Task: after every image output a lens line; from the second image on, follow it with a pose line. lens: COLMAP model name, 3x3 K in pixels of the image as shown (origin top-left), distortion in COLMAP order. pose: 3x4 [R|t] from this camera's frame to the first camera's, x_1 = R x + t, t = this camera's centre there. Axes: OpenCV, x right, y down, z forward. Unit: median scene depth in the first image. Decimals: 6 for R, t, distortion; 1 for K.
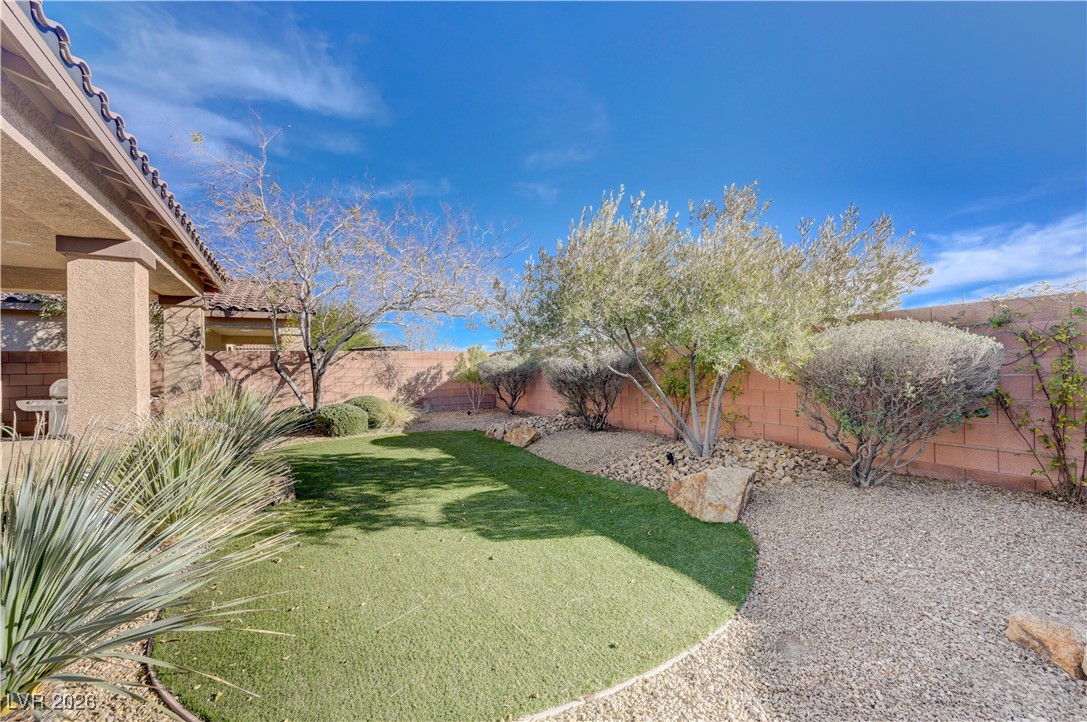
lens RADIAL K [[424.6, 0, 545.9], [0, 424.6, 369.7], [0, 0, 1]] dist [0.008937, -0.000136]
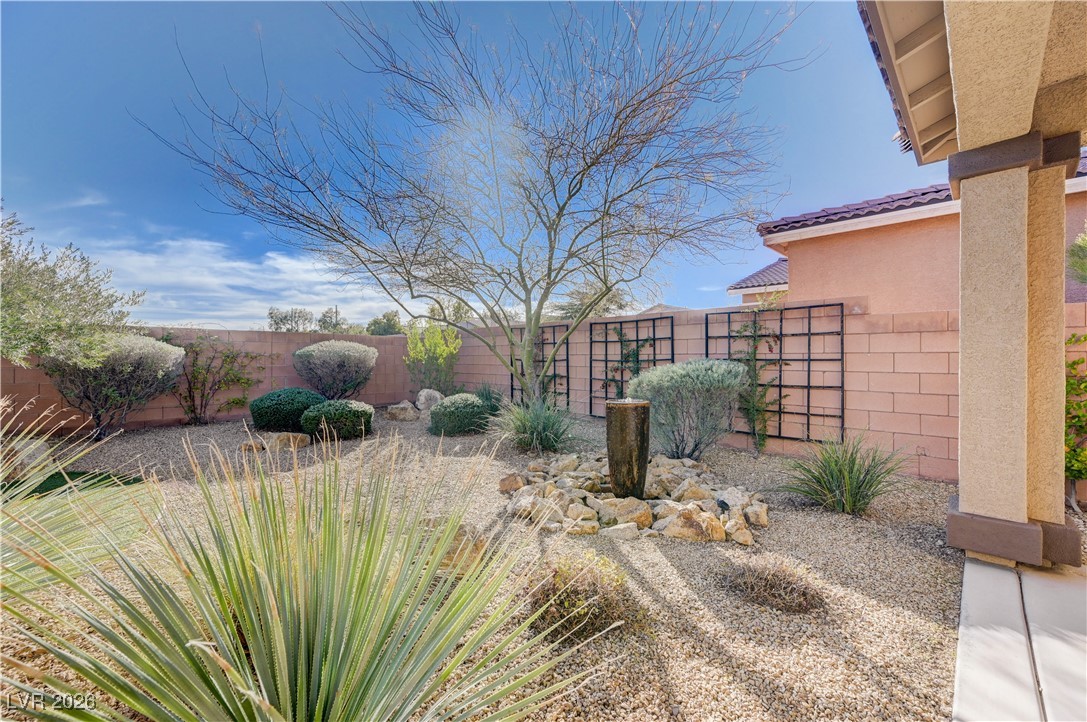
lens RADIAL K [[424.6, 0, 542.9], [0, 424.6, 358.6], [0, 0, 1]] dist [0.008937, -0.000136]
pose [[-0.233377, 0.012160, 0.972310, -0.594911], [0.014813, 0.999850, -0.008949, 0.010115], [-0.972274, 0.012314, -0.233522, -0.086016]]
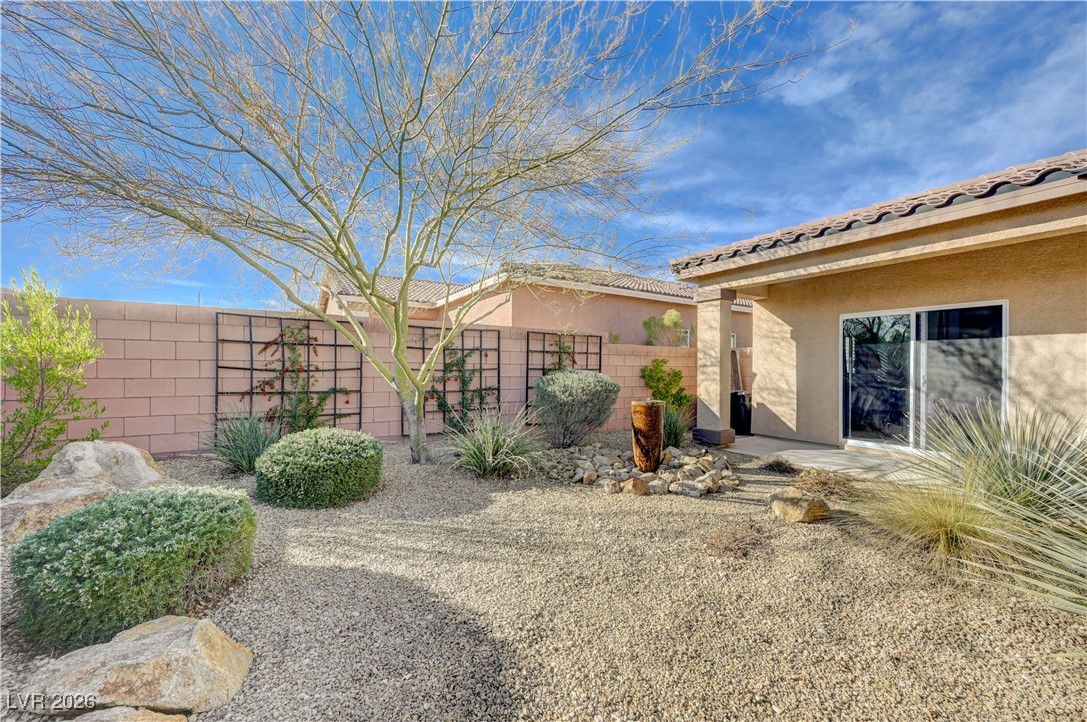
lens RADIAL K [[424.6, 0, 545.6], [0, 424.6, 367.9], [0, 0, 1]] dist [0.008937, -0.000136]
pose [[-0.999571, 0.005755, -0.028716, 0.096347], [0.005526, 0.999952, 0.008081, -0.001147], [0.028761, 0.007919, -0.999555, 0.407362]]
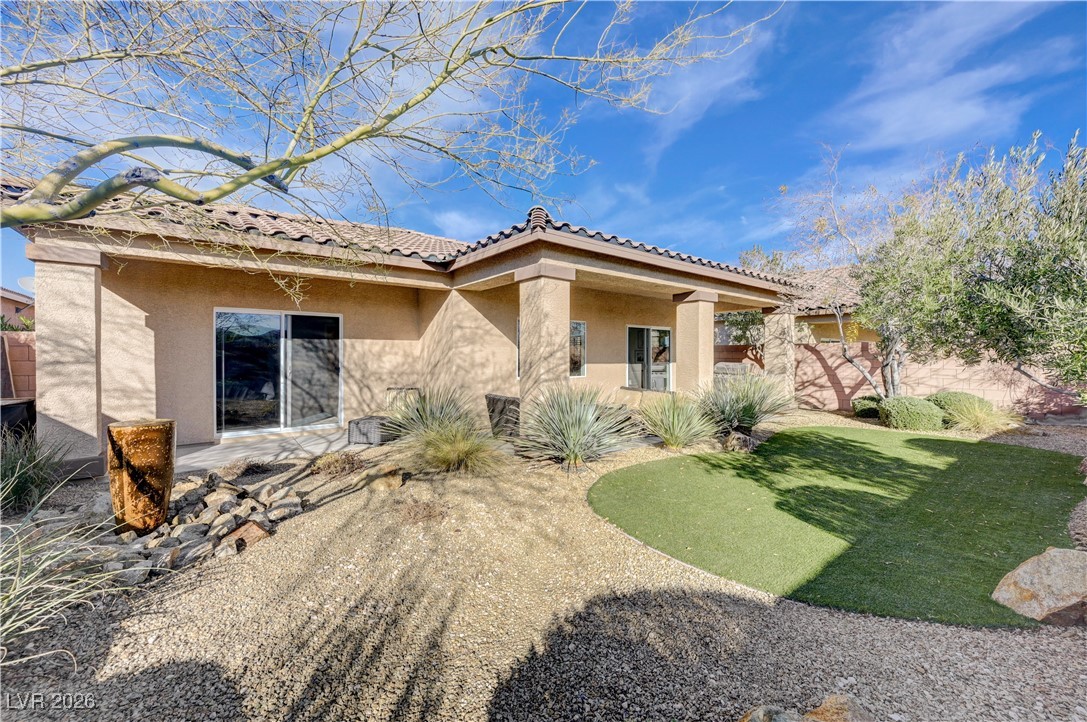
lens RADIAL K [[424.6, 0, 549.8], [0, 424.6, 355.0], [0, 0, 1]] dist [0.008937, -0.000136]
pose [[0.139838, 0.014513, -0.990068, 0.431145], [-0.010134, 0.999861, 0.013226, -0.023227], [0.990122, 0.008184, 0.139966, 0.069700]]
